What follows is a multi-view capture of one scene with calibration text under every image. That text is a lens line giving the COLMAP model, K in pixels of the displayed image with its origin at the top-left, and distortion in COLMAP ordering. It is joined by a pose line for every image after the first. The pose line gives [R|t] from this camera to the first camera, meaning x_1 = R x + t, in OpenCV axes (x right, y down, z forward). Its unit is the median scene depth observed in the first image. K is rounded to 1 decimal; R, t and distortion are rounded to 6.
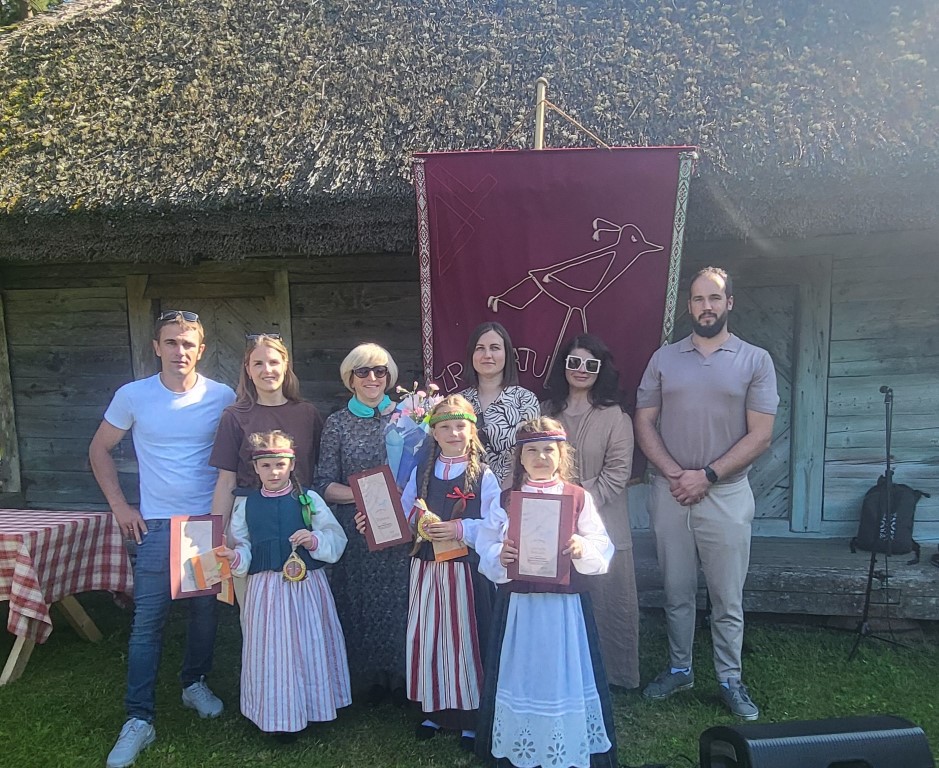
lens RADIAL K [[811.1, 0, 483.1], [0, 811.1, 479.9], [0, 0, 1]] dist [0.002376, 0.006469]
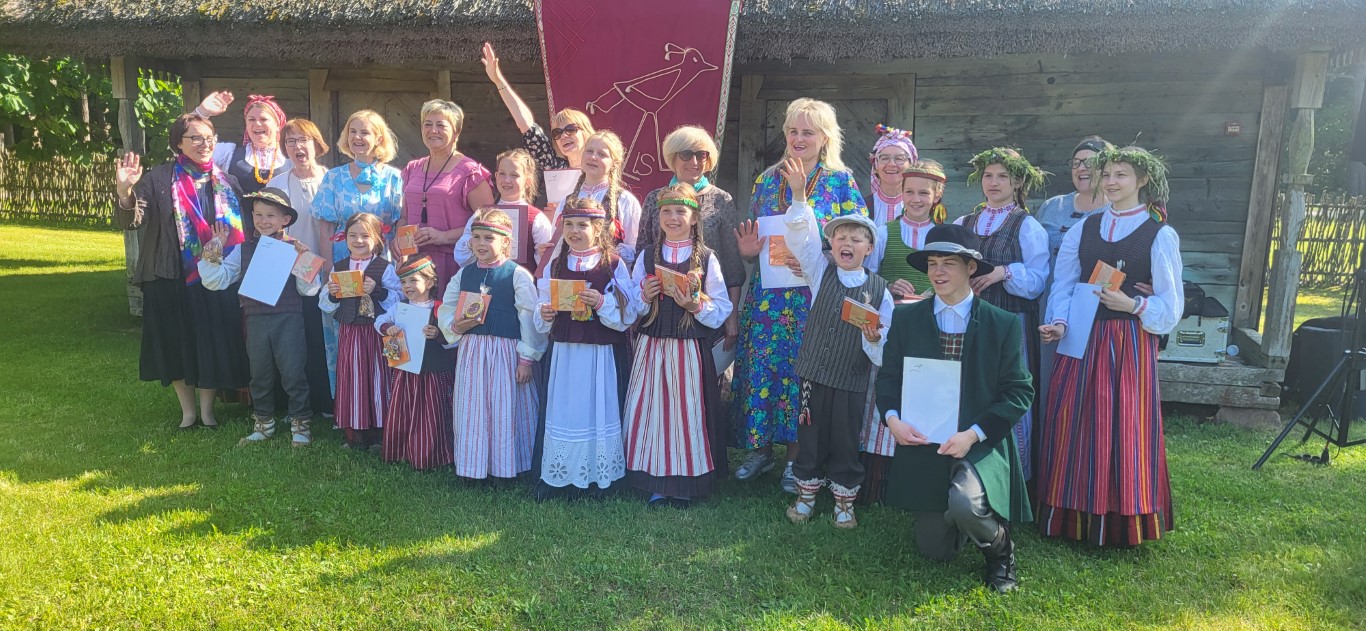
lens RADIAL K [[1047.3, 0, 683.6], [0, 1047.3, 309.2], [0, 0, 1]] dist [0.049950, -0.049075]
pose [[0.996655, 0.047700, -0.066356, 0.254673], [-0.048946, 0.998652, -0.017285, 0.107647], [0.065443, 0.020475, 0.997646, -0.559804]]
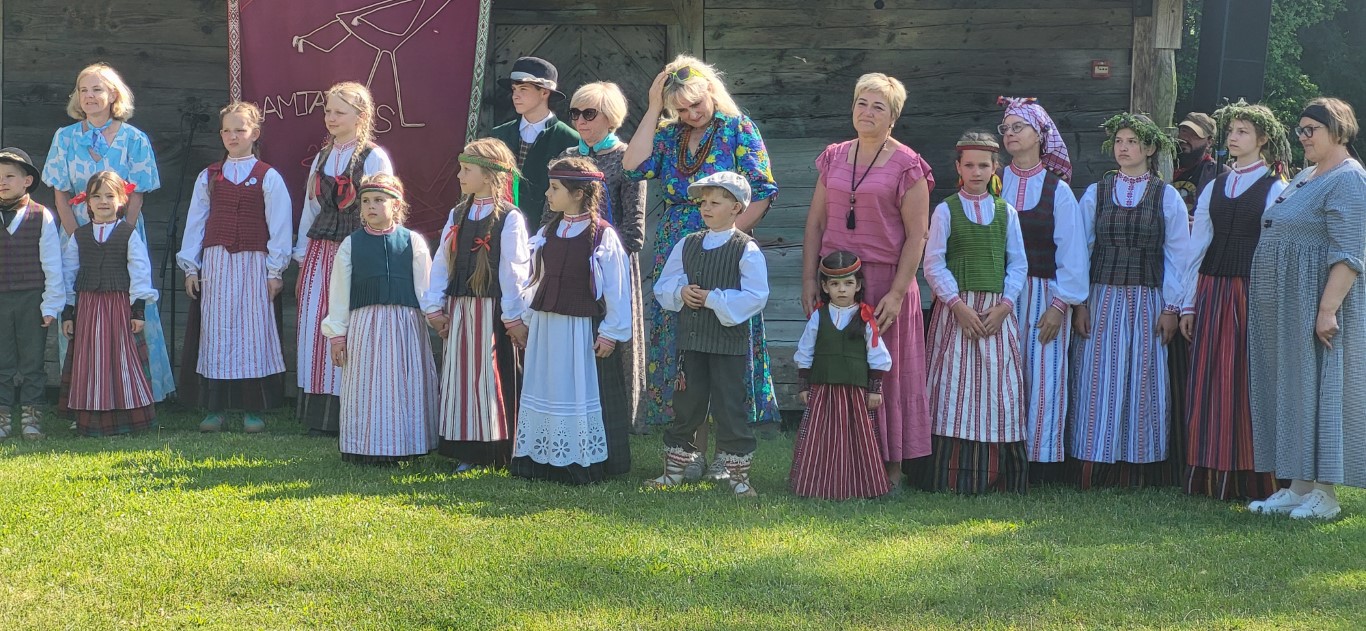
lens RADIAL K [[3031.3, 0, 683.0], [0, 3031.3, 315.5], [0, 0, 1]] dist [-0.261170, 3.345845]
pose [[0.982739, 0.020335, 0.183876, -0.172595], [-0.003497, 0.995805, -0.091438, 0.384315], [-0.184964, 0.089216, 0.978687, -2.289468]]
